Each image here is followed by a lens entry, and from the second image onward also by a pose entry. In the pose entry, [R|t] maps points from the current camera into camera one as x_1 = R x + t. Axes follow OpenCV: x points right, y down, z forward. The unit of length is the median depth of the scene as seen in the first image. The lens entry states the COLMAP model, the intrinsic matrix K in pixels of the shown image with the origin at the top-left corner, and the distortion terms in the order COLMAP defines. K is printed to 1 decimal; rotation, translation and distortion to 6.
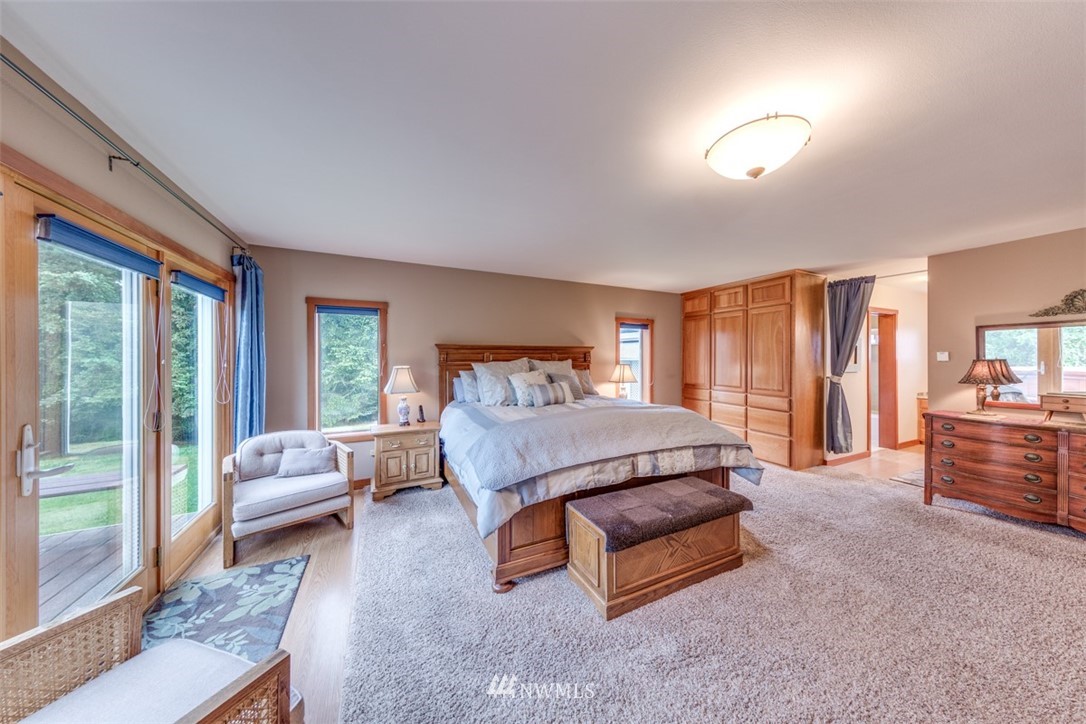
lens RADIAL K [[343.9, 0, 547.3], [0, 343.9, 360.9], [0, 0, 1]] dist [0.002084, -0.000238]
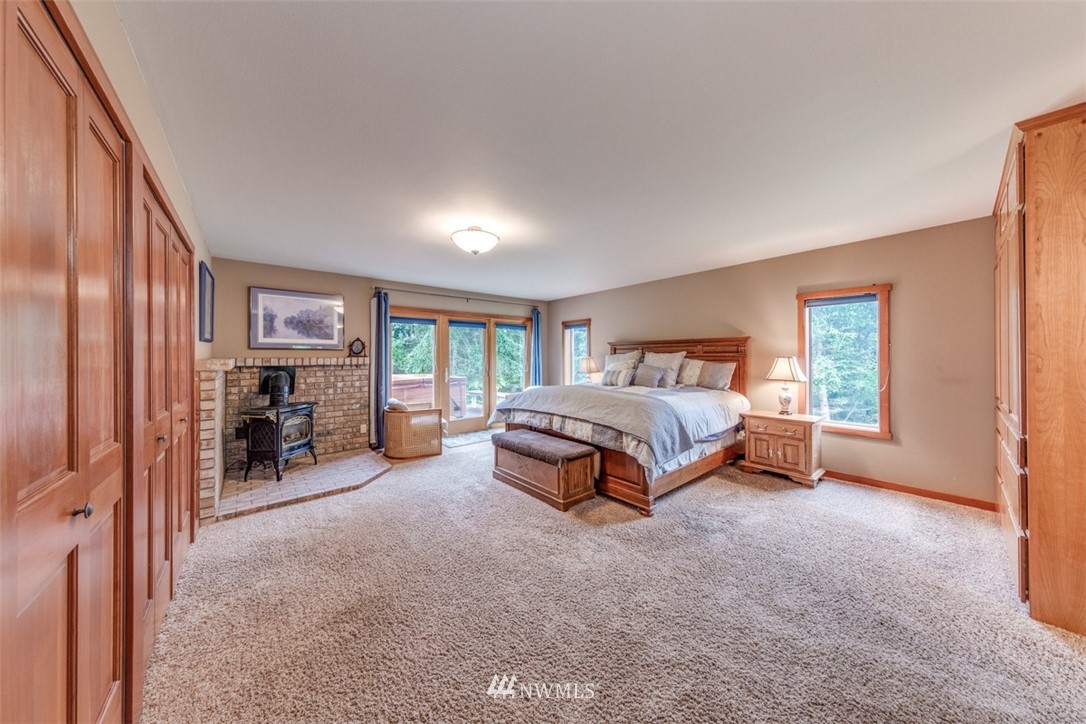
lens RADIAL K [[343.9, 0, 544.9], [0, 343.9, 356.7], [0, 0, 1]] dist [0.002084, -0.000238]
pose [[0.241270, -0.000212, -0.970458, 1.590186], [0.000364, 1.000000, -0.000128, 0.018750], [0.970458, -0.000322, 0.241270, 0.562448]]
